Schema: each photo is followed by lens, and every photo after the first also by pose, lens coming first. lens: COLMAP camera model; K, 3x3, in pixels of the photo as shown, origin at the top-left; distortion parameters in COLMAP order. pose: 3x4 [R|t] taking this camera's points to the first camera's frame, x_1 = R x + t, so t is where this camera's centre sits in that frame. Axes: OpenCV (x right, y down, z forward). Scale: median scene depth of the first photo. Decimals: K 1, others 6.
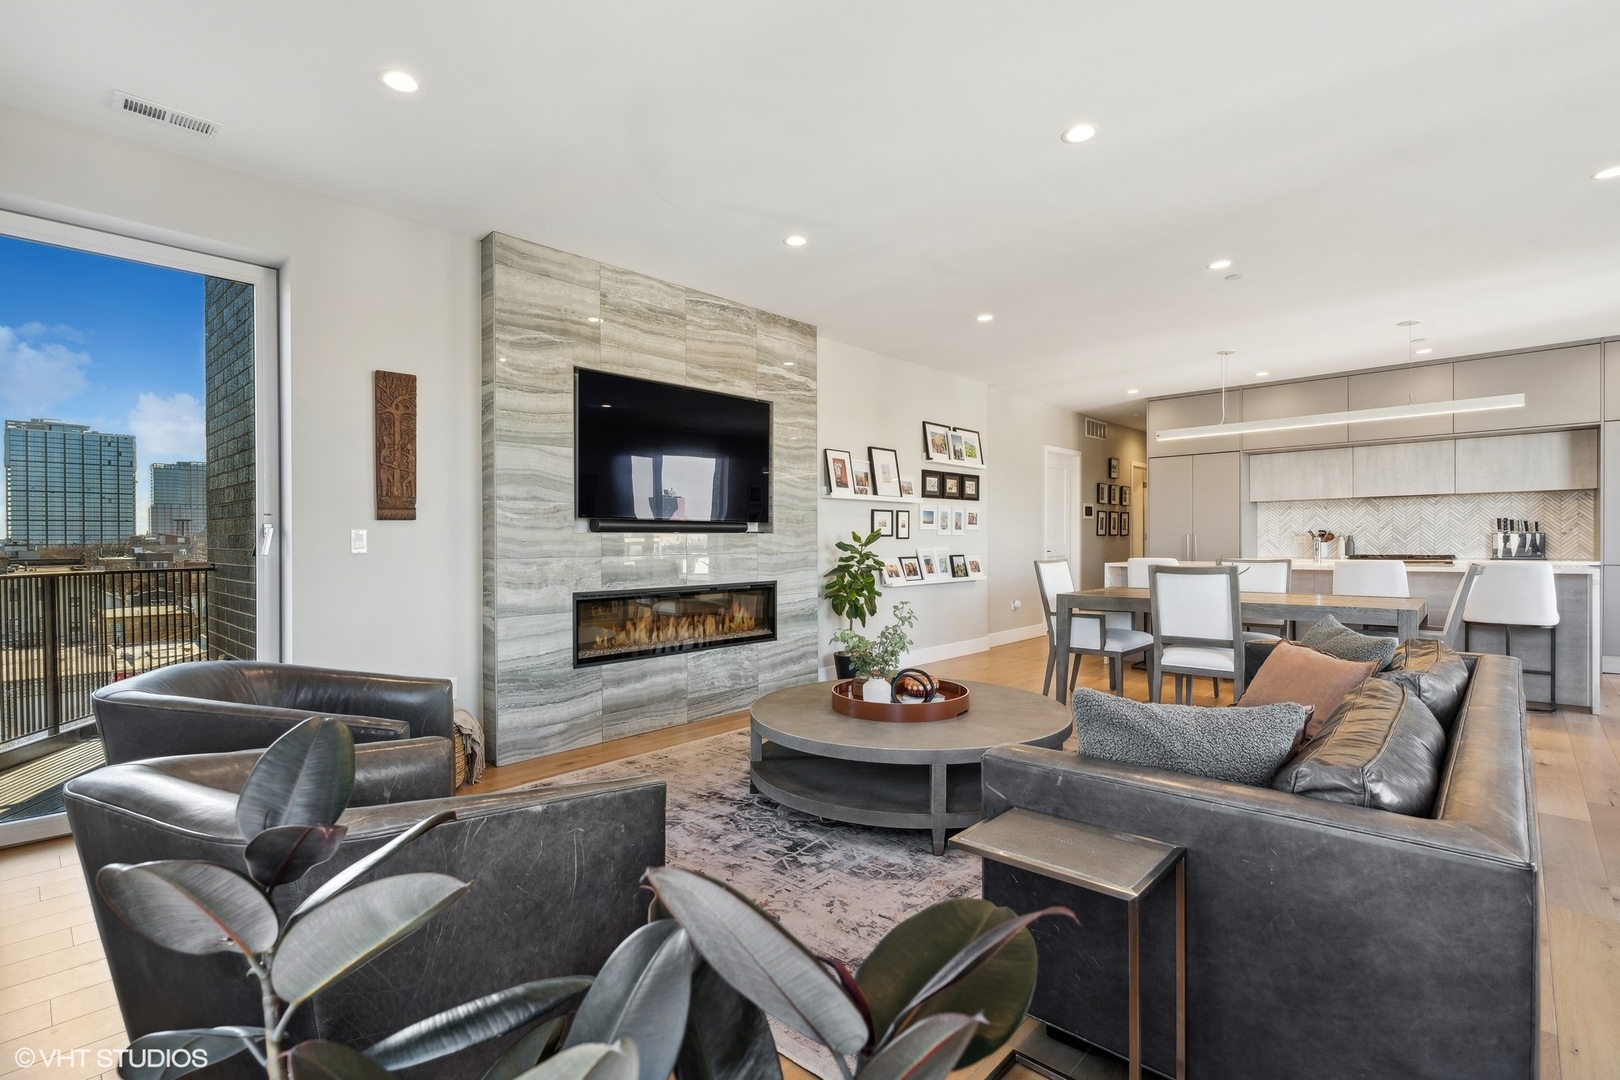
lens RADIAL K [[745.8, 0, 822.2], [0, 745.8, 552.5], [0, 0, 1]] dist [0.001364, -0.001176]
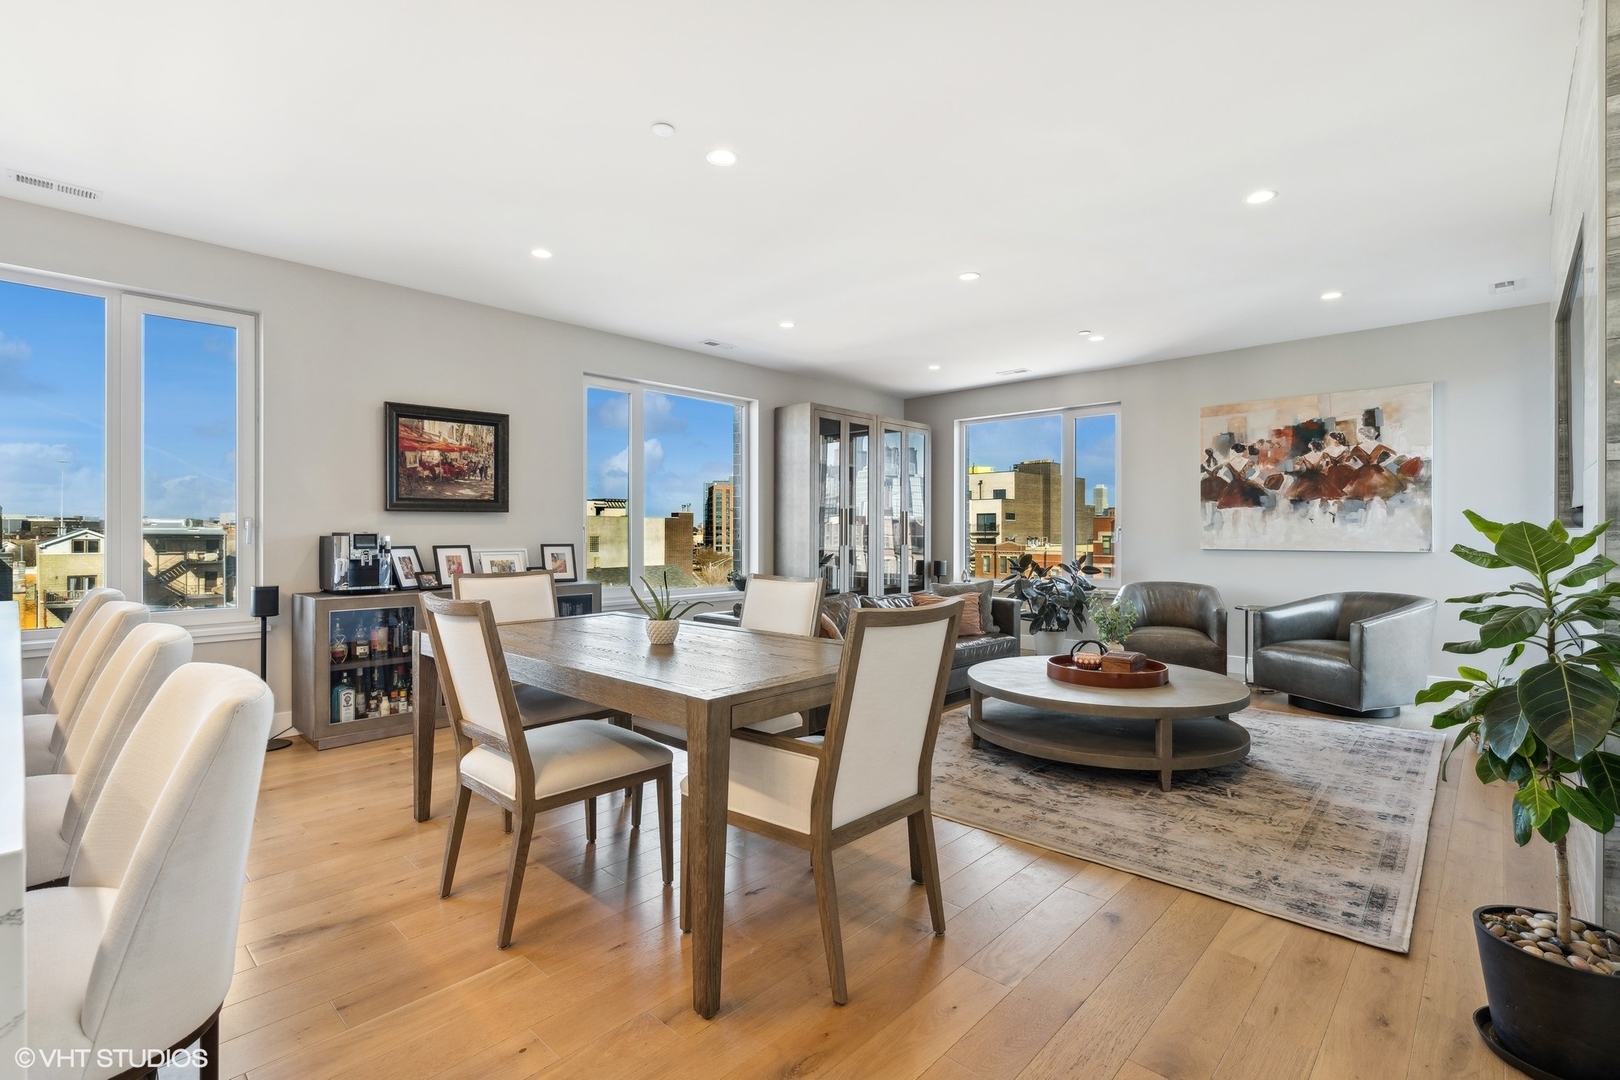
lens RADIAL K [[745.8, 0, 800.9], [0, 745.8, 531.2], [0, 0, 1]] dist [0.001364, -0.001176]
pose [[-0.999933, 0.006831, 0.009387, 0.368607], [0.006978, 0.999852, 0.015699, -0.033965], [-0.009278, 0.015763, -0.999833, 1.395937]]
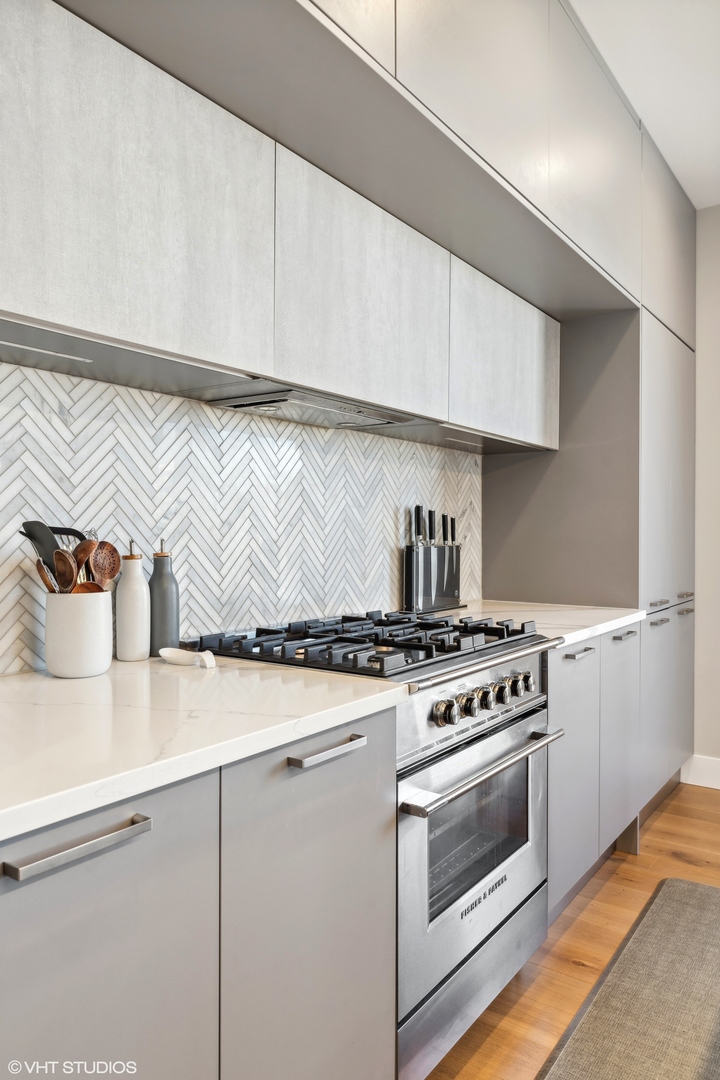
lens RADIAL K [[745.9, 0, 357.2], [0, 745.9, 538.2], [0, 0, 1]] dist [-0.004006, -0.001553]
pose [[-0.120140, 0.003268, 0.992752, 0.692067], [0.013519, 0.999907, -0.001655, -0.037790], [-0.992665, 0.013222, -0.120173, 1.402113]]
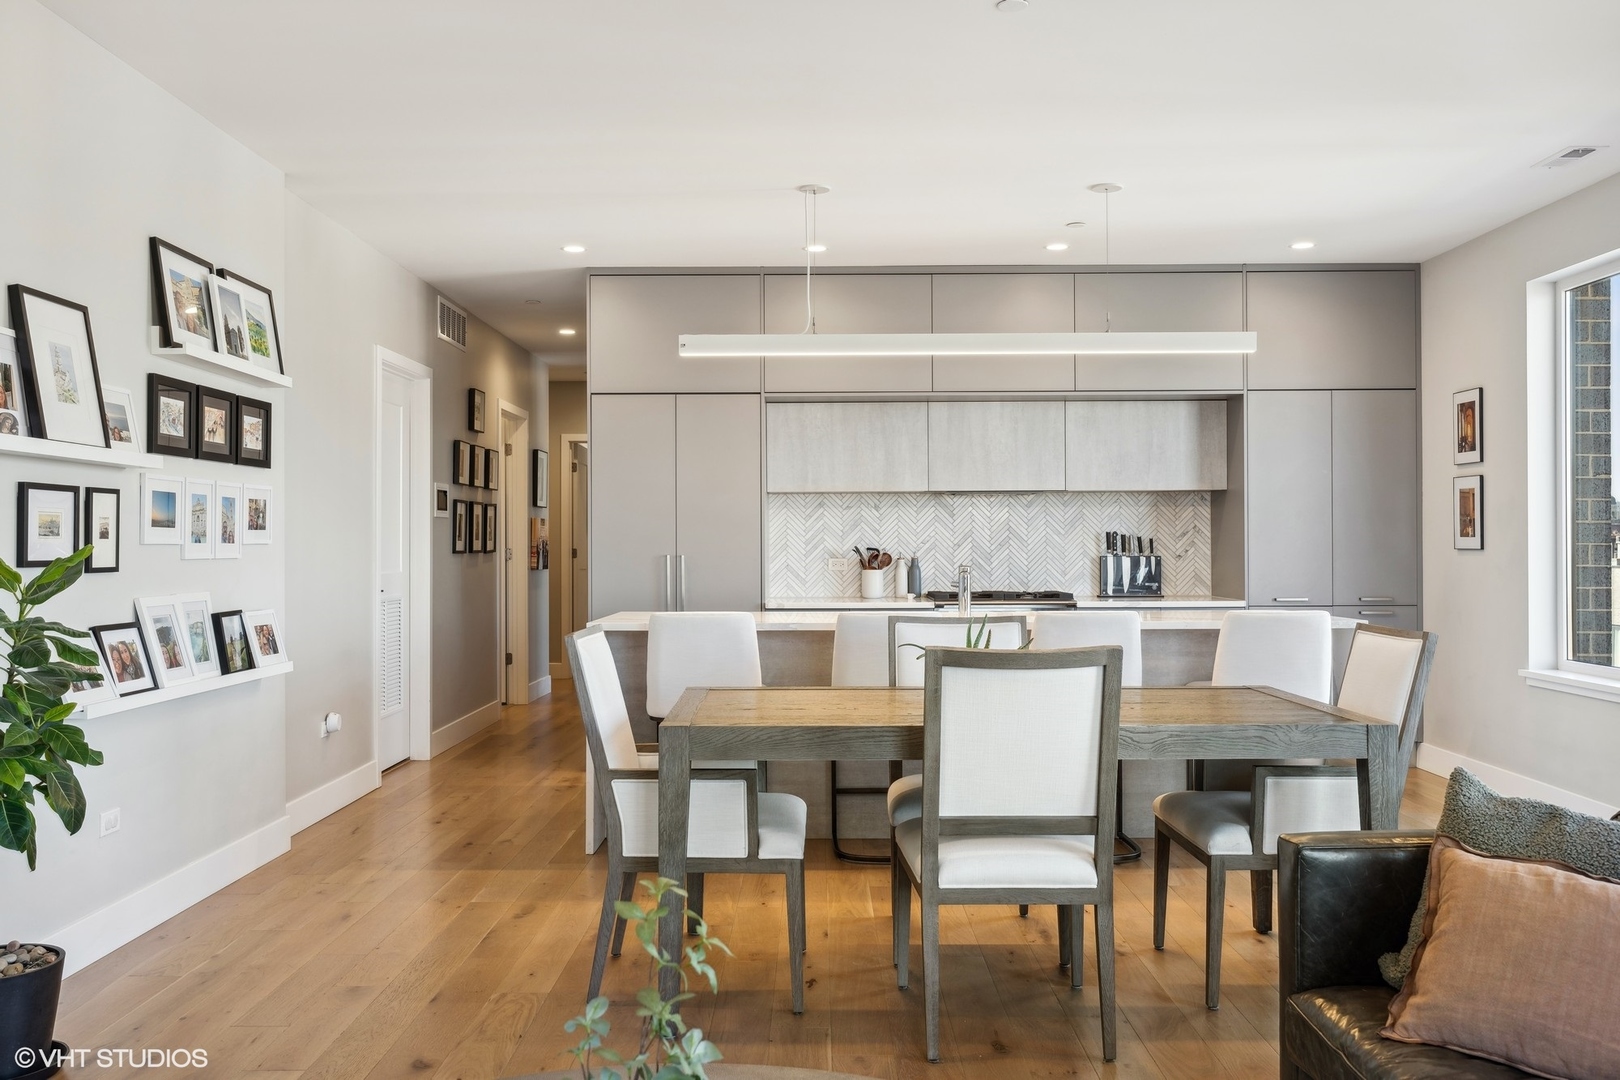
lens RADIAL K [[1415.2, 0, 802.5], [0, 1415.2, 530.1], [0, 0, 1]] dist [0.005596, 0.003077]
pose [[0.740799, 0.013738, 0.671587, -0.108940], [0.005573, 0.999631, -0.026595, -0.022575], [-0.671704, 0.023444, 0.740449, 0.379922]]
